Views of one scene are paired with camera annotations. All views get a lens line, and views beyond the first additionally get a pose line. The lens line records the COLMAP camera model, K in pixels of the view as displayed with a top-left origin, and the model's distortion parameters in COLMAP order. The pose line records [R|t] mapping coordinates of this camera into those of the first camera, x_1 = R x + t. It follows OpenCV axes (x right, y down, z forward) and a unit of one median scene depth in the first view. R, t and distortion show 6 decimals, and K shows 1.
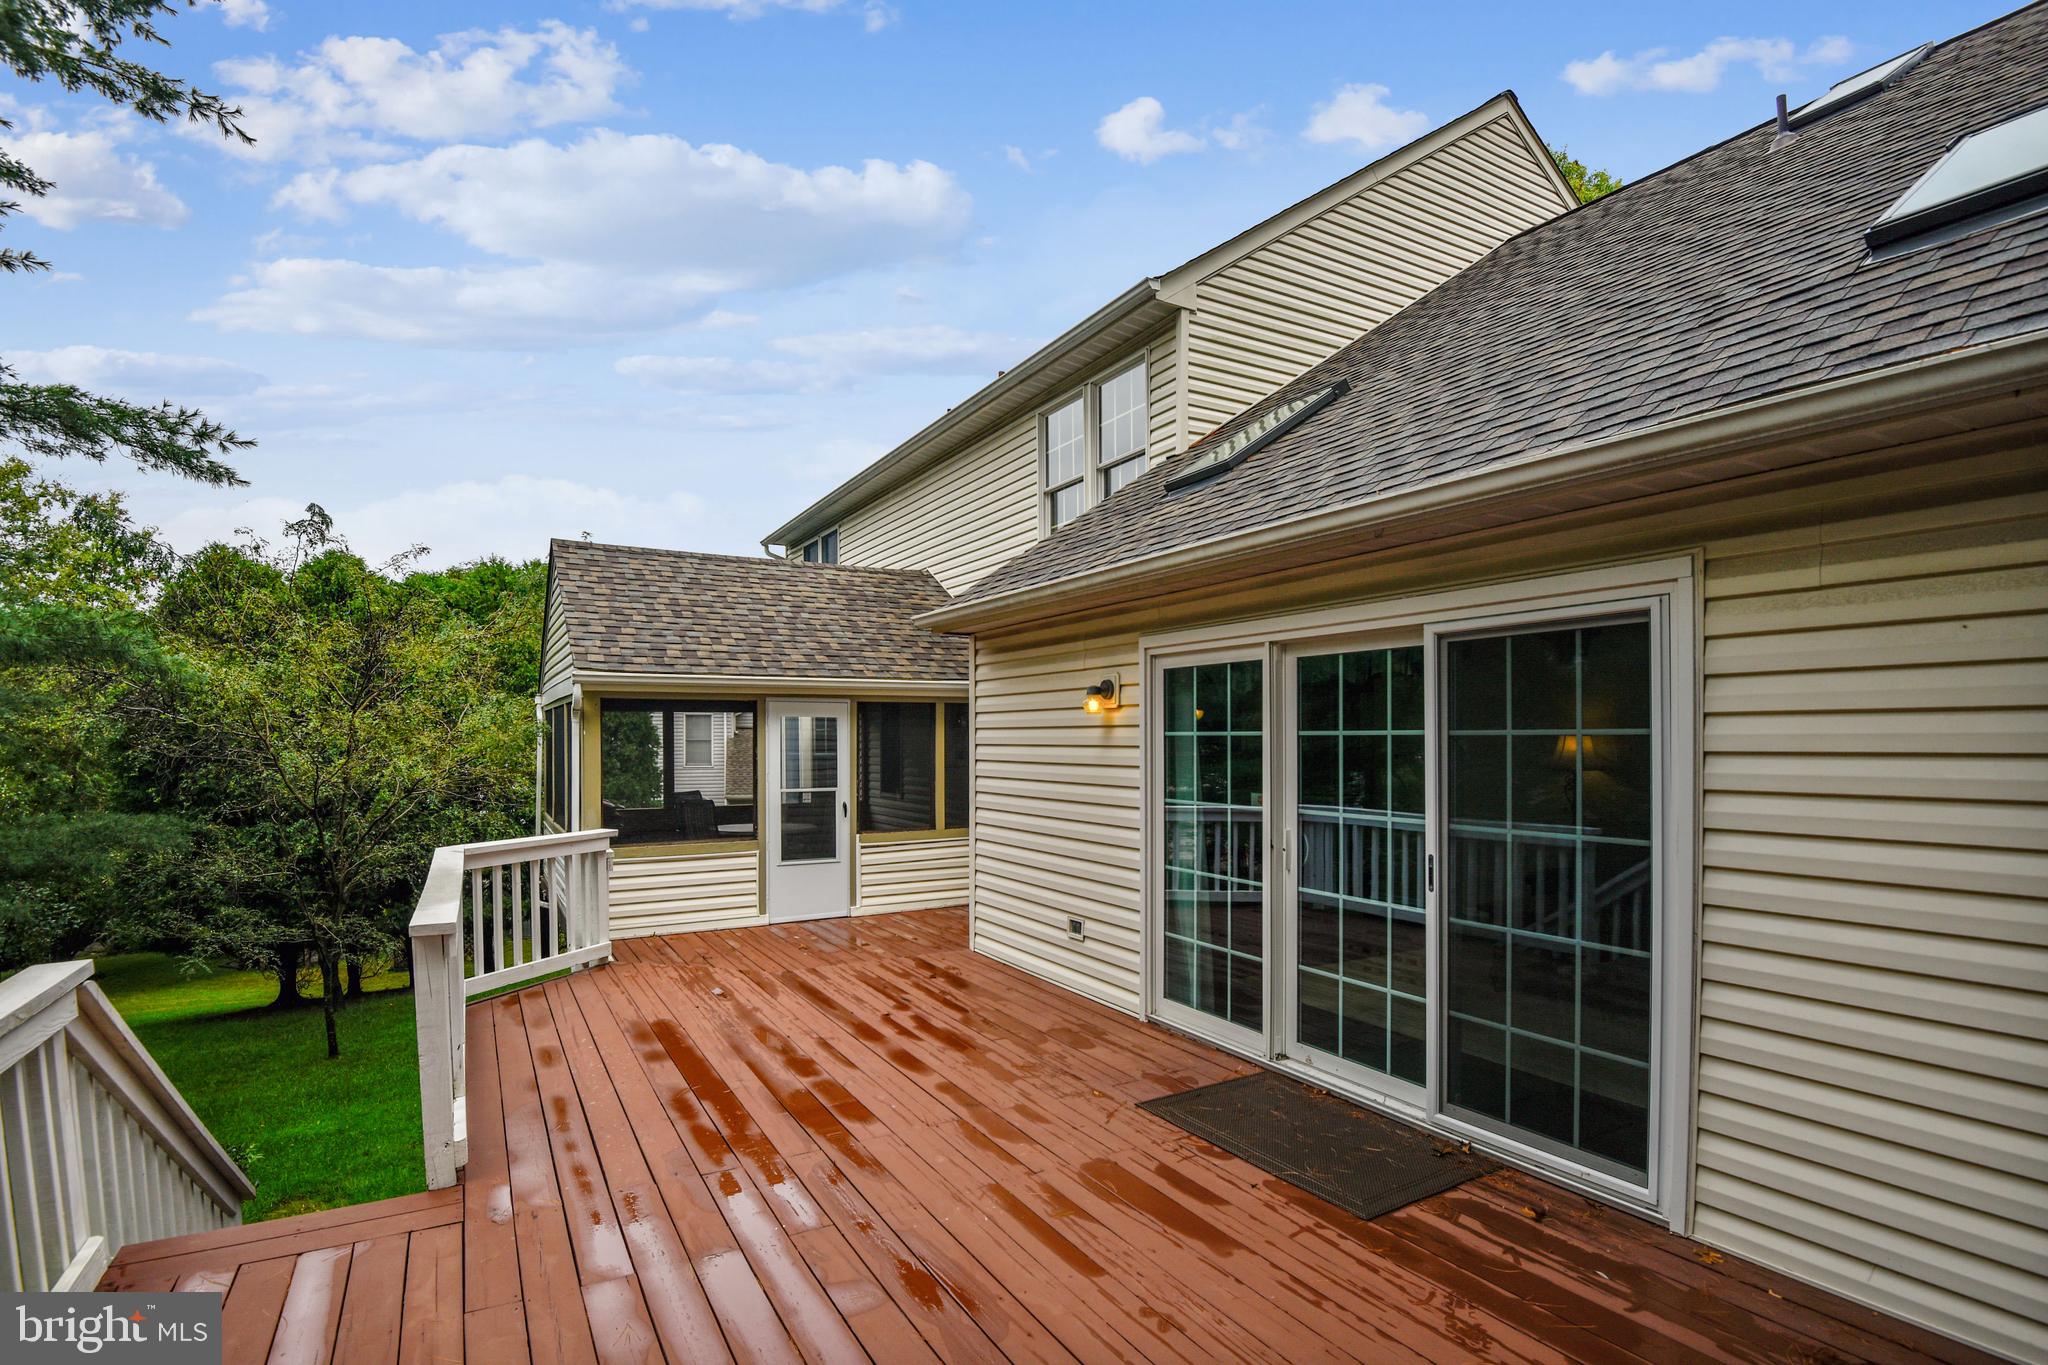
lens RADIAL K [[1026.2, 0, 1027.0], [0, 1026.2, 747.6], [0, 0, 1]] dist [-0.002630, -0.025758]
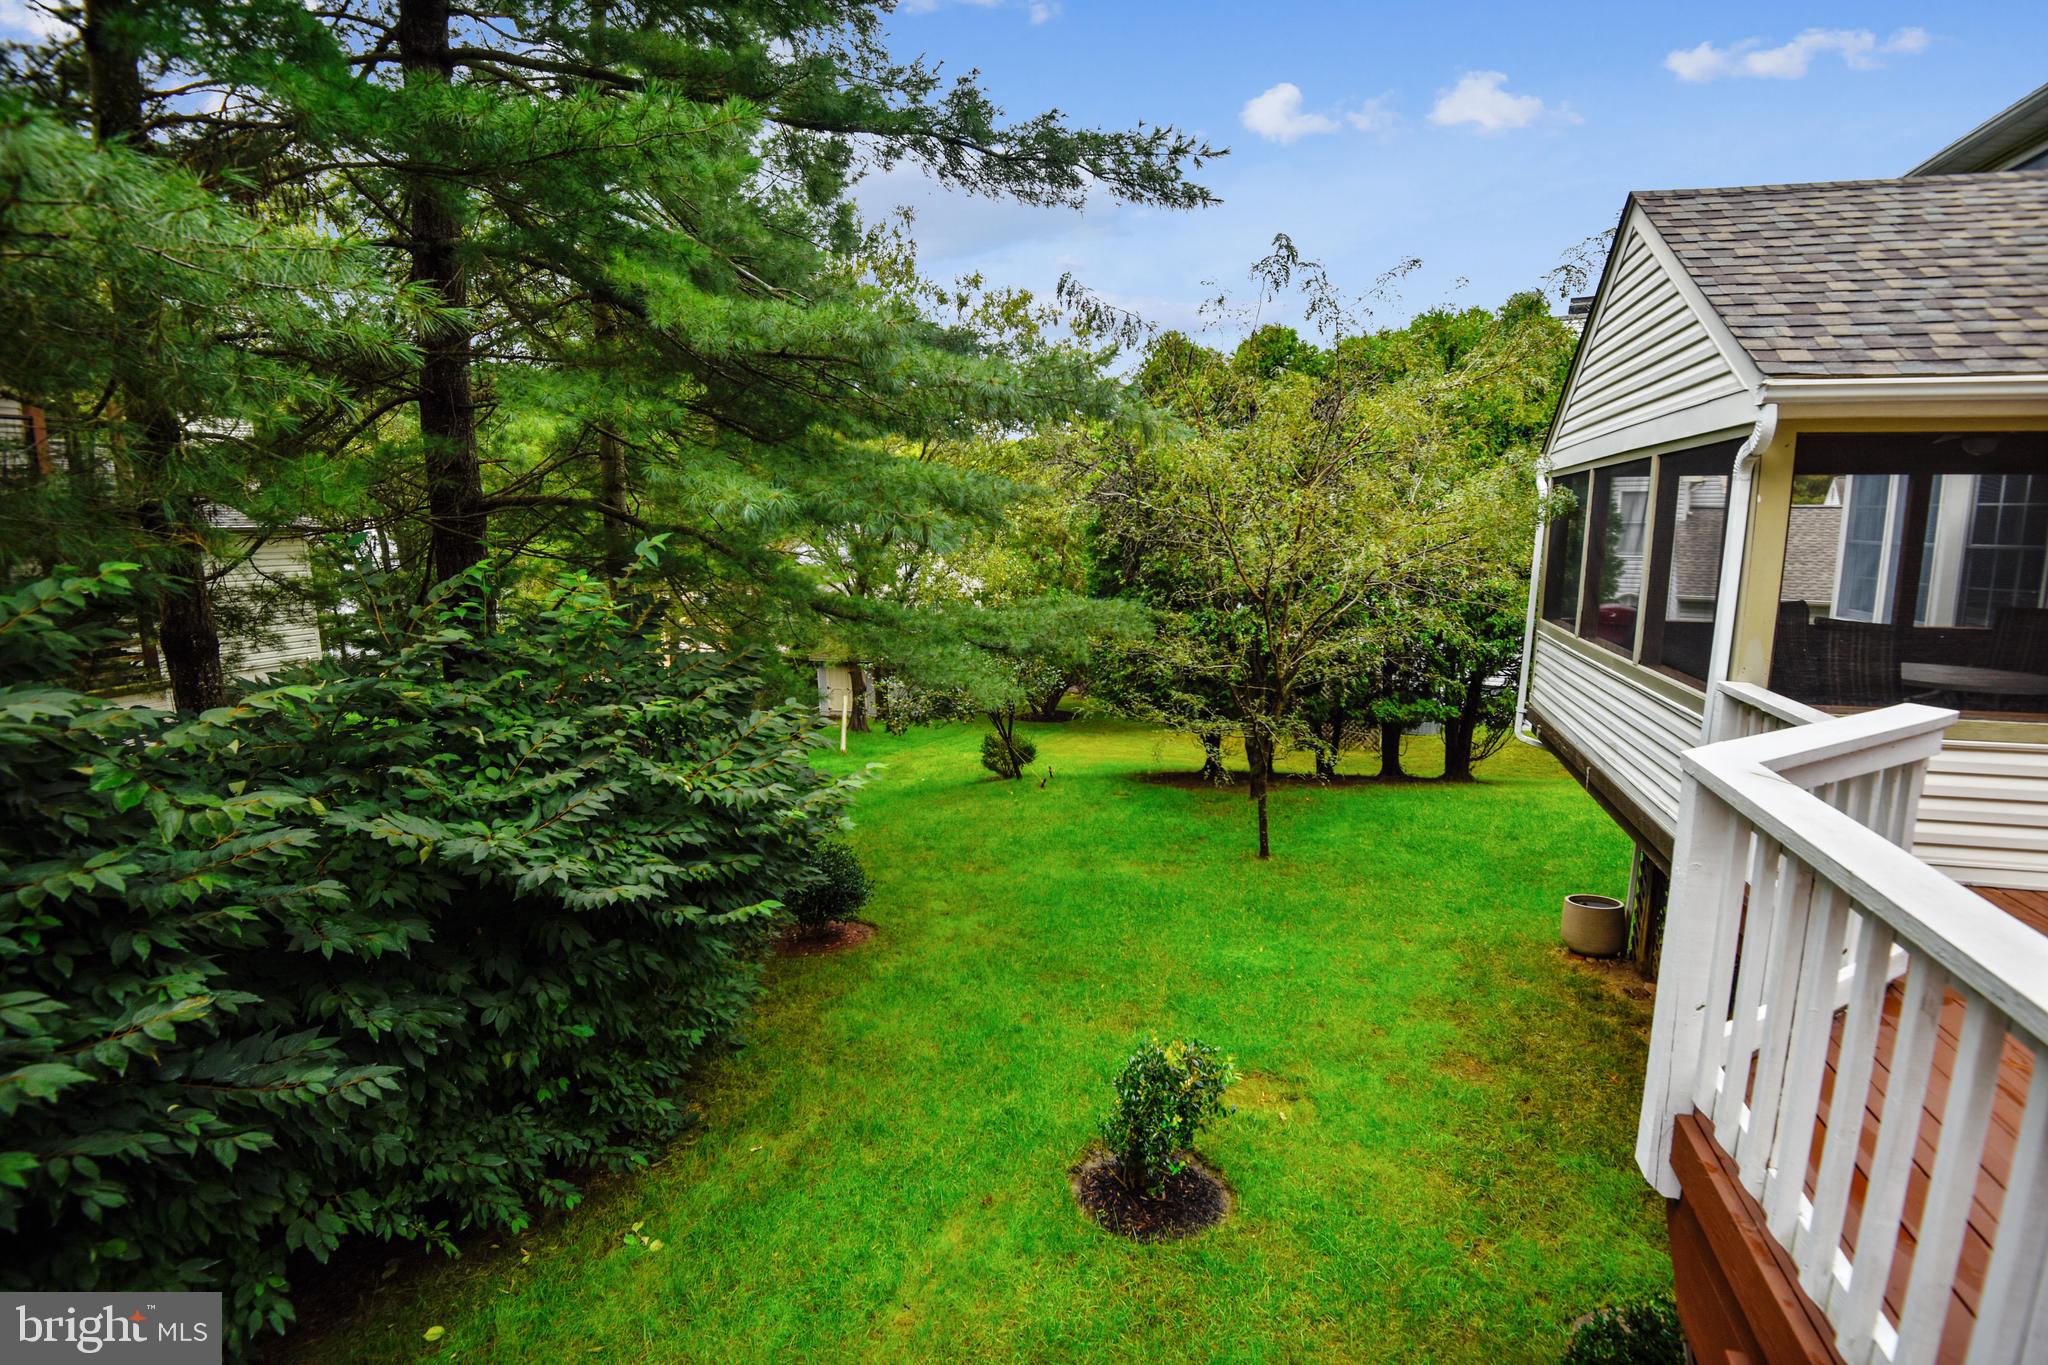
lens RADIAL K [[1026.2, 0, 1027.0], [0, 1026.2, 747.6], [0, 0, 1]] dist [-0.002630, -0.025758]
pose [[0.700001, 0.143706, -0.699534, -0.175724], [0.002756, 0.978993, 0.203874, 0.002153], [0.714137, -0.144640, 0.684900, 0.189033]]
